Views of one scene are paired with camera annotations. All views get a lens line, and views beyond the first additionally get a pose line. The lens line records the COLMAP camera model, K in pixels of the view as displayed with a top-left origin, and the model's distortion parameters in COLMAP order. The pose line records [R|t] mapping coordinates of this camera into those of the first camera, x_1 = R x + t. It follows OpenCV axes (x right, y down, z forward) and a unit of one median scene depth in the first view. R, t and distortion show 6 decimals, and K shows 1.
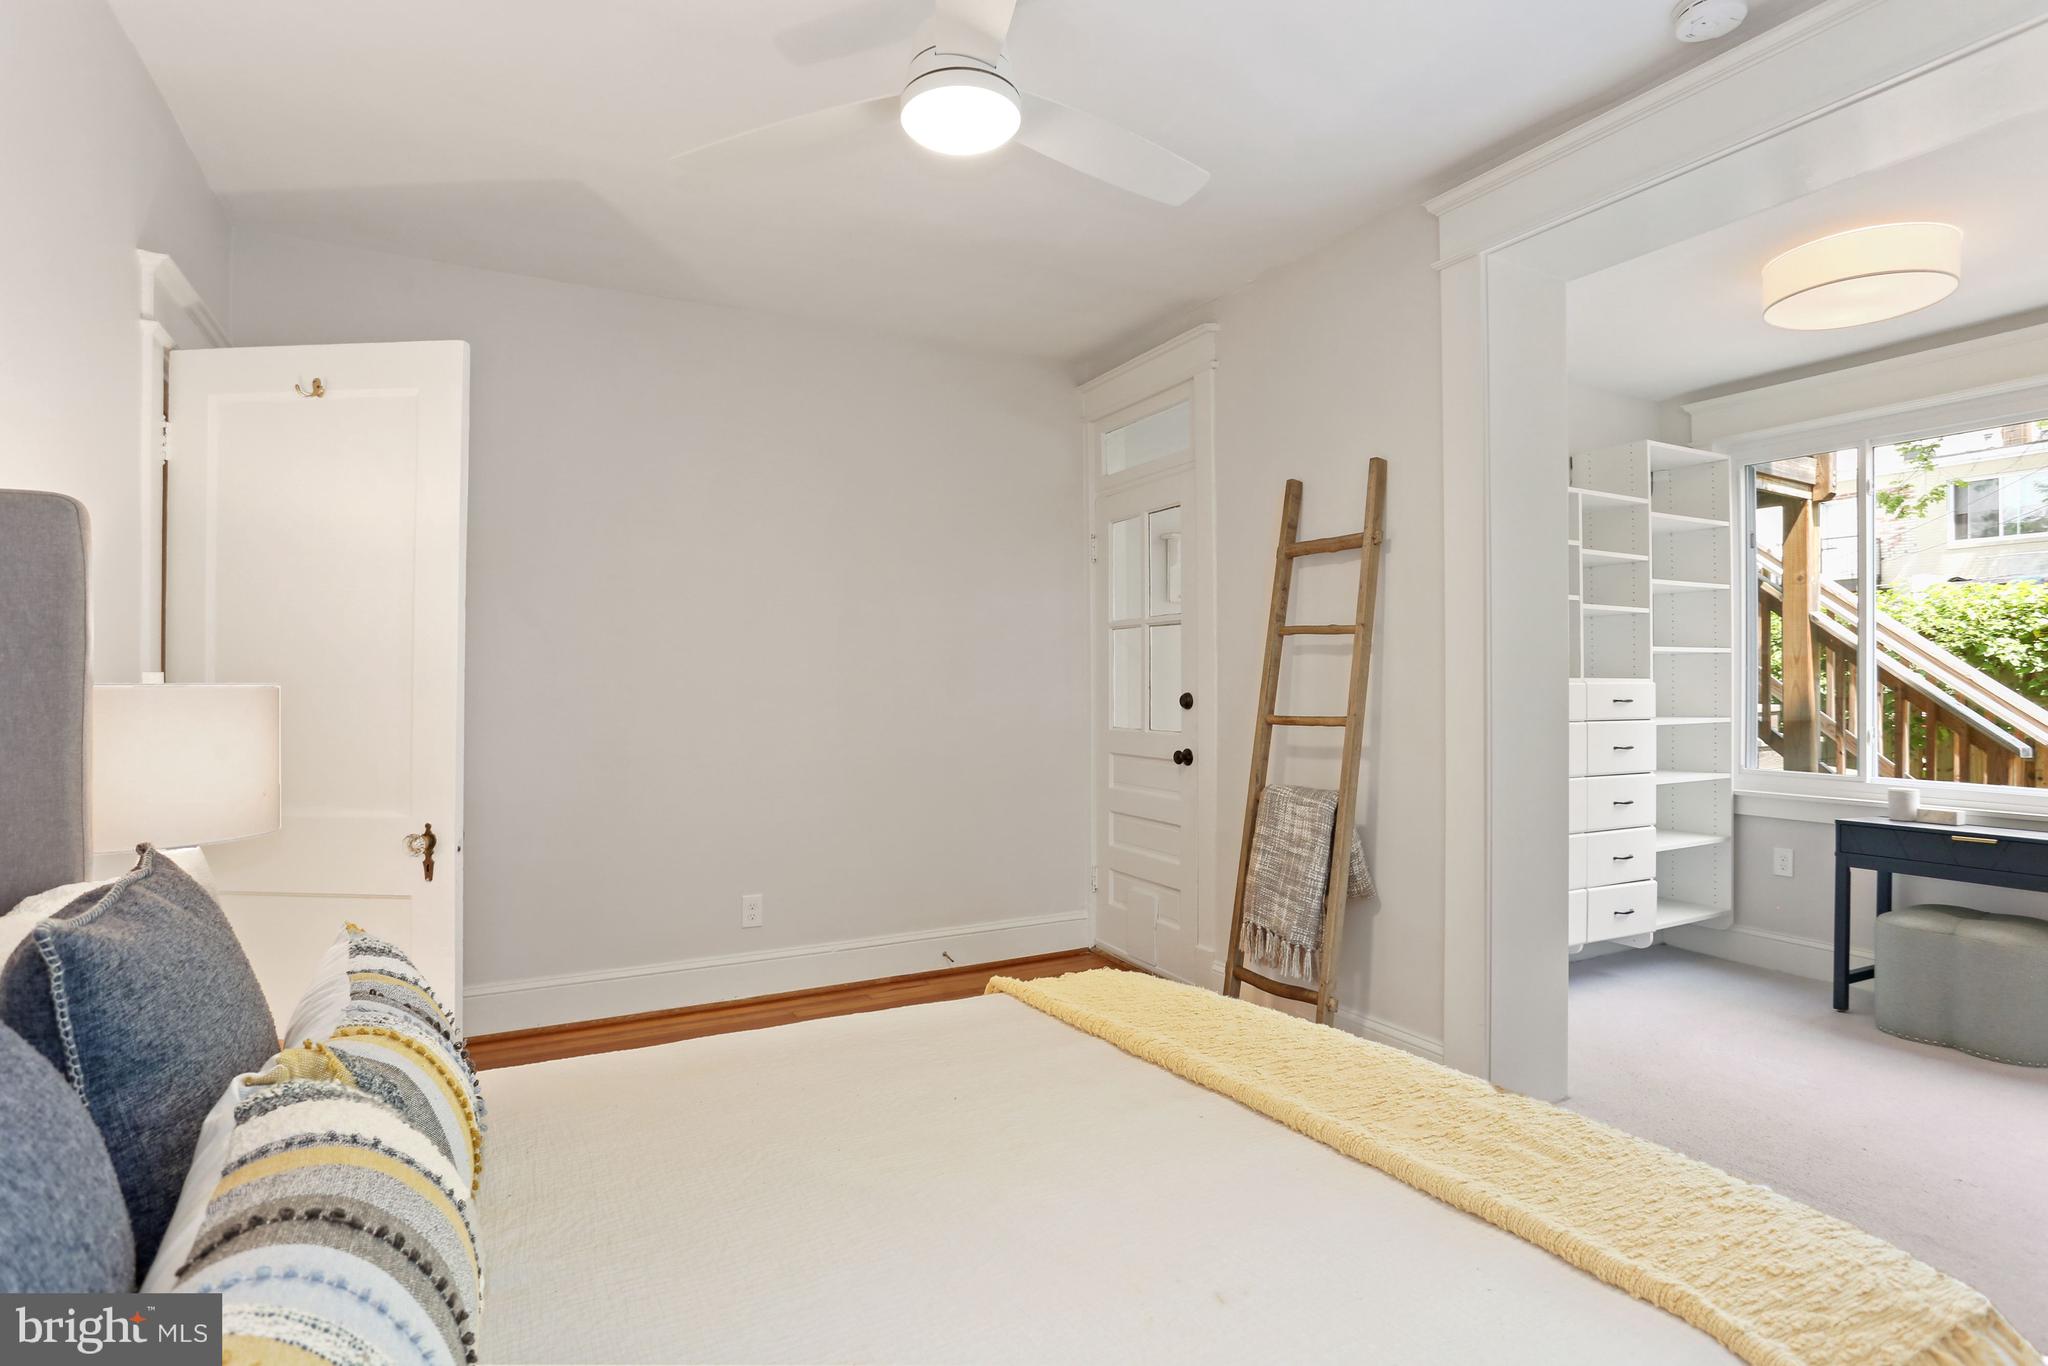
lens RADIAL K [[1016.8, 0, 1014.5], [0, 1016.8, 677.3], [0, 0, 1]] dist [-0.049145, 0.023850]
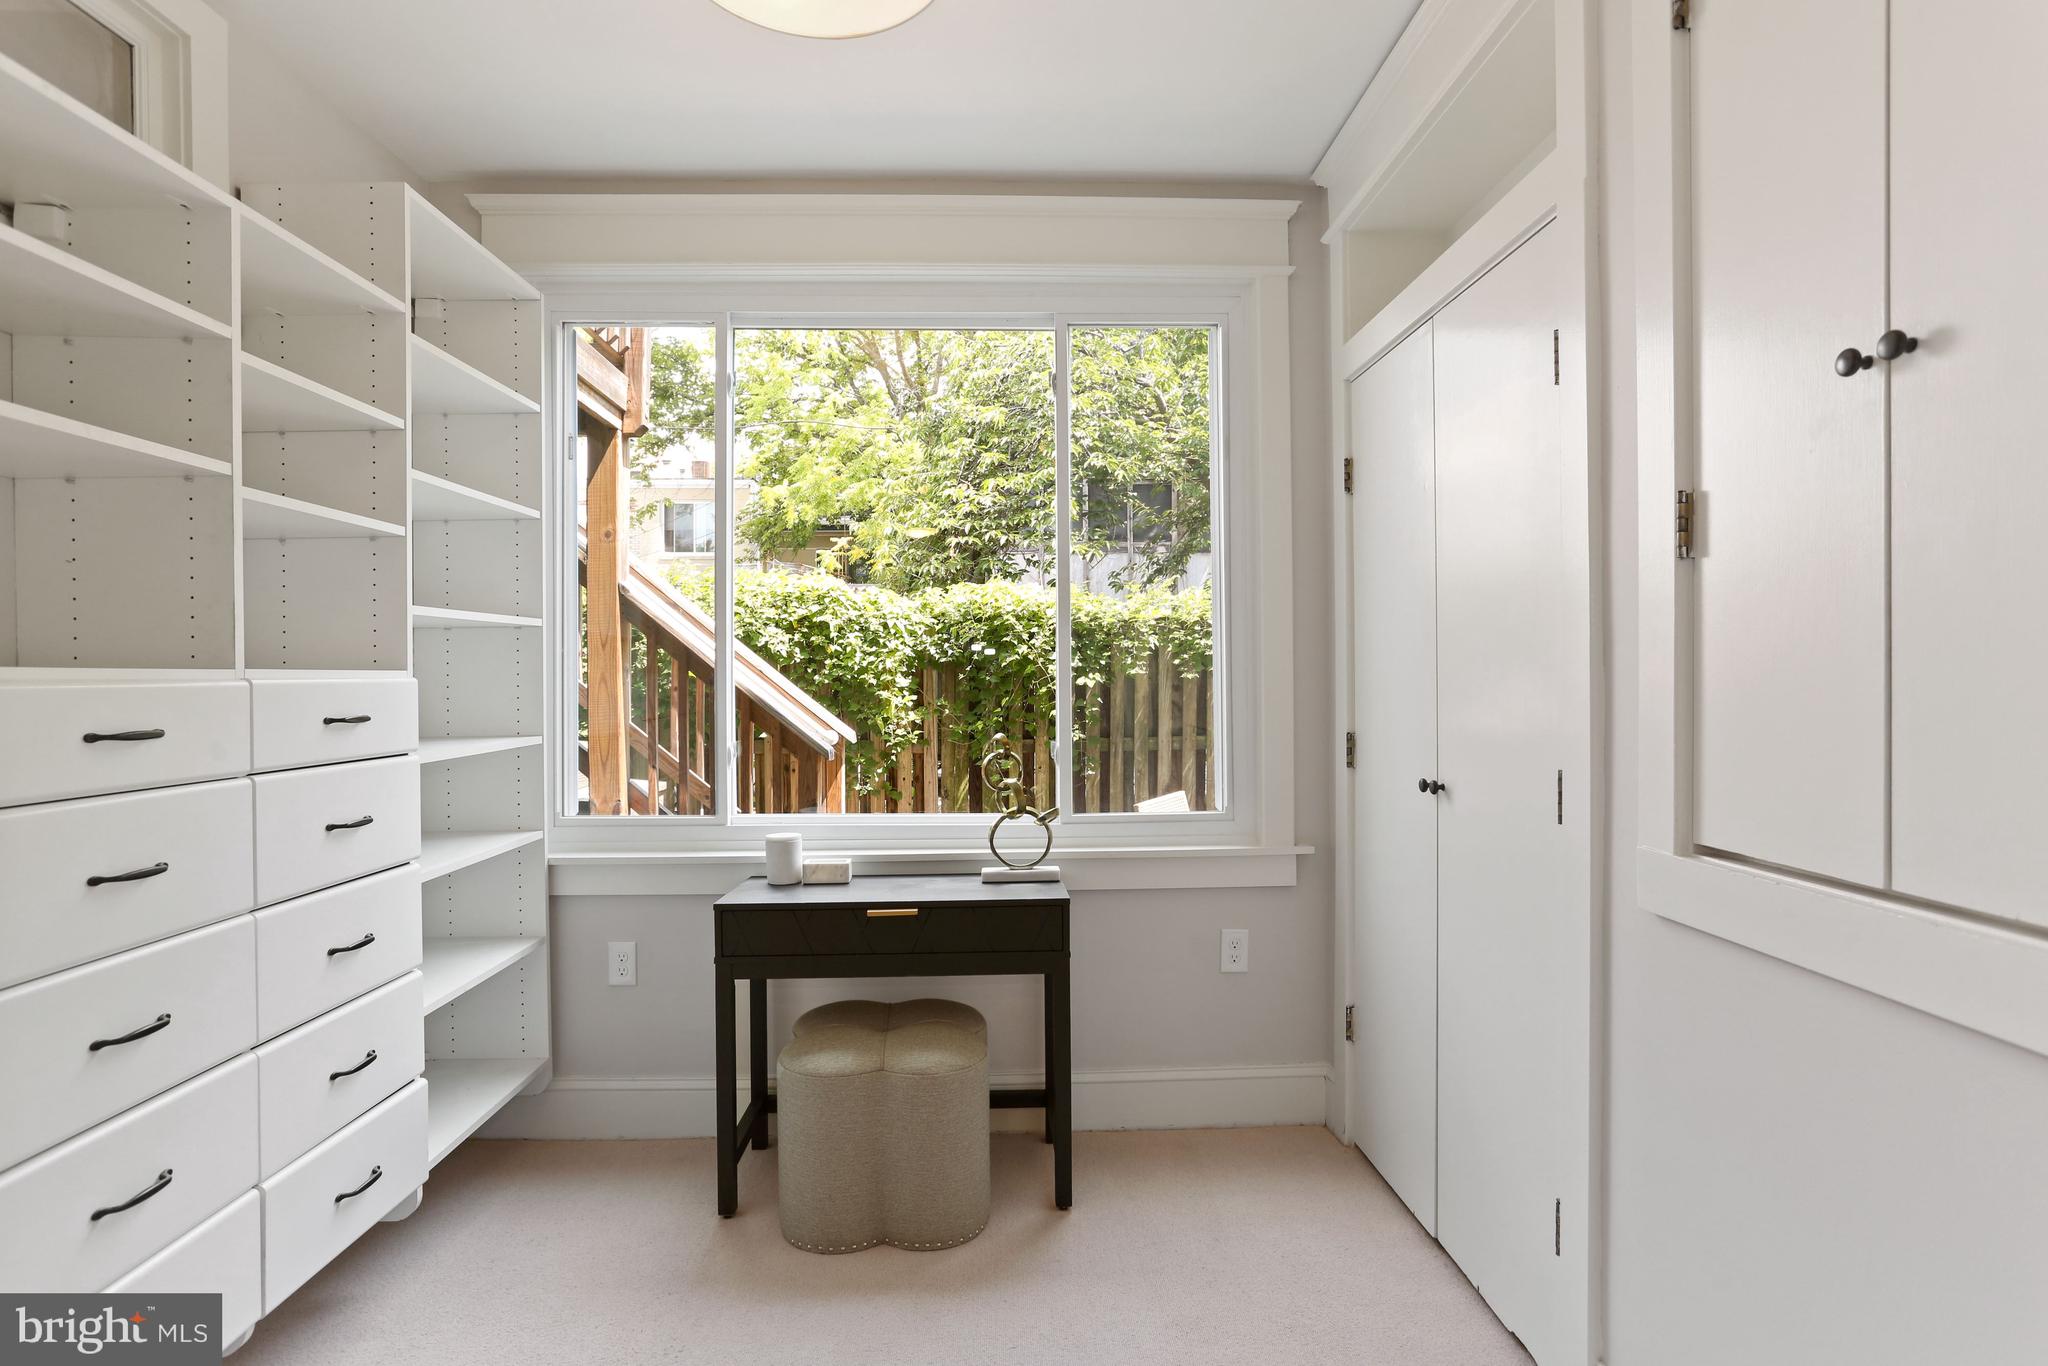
lens RADIAL K [[1016.8, 0, 1014.5], [0, 1016.8, 677.3], [0, 0, 1]] dist [-0.049145, 0.023850]
pose [[0.445314, -0.008631, 0.895333, 0.308754], [0.001825, 0.999960, 0.008732, 0.000918], [-0.895373, -0.002254, 0.445312, 0.484157]]
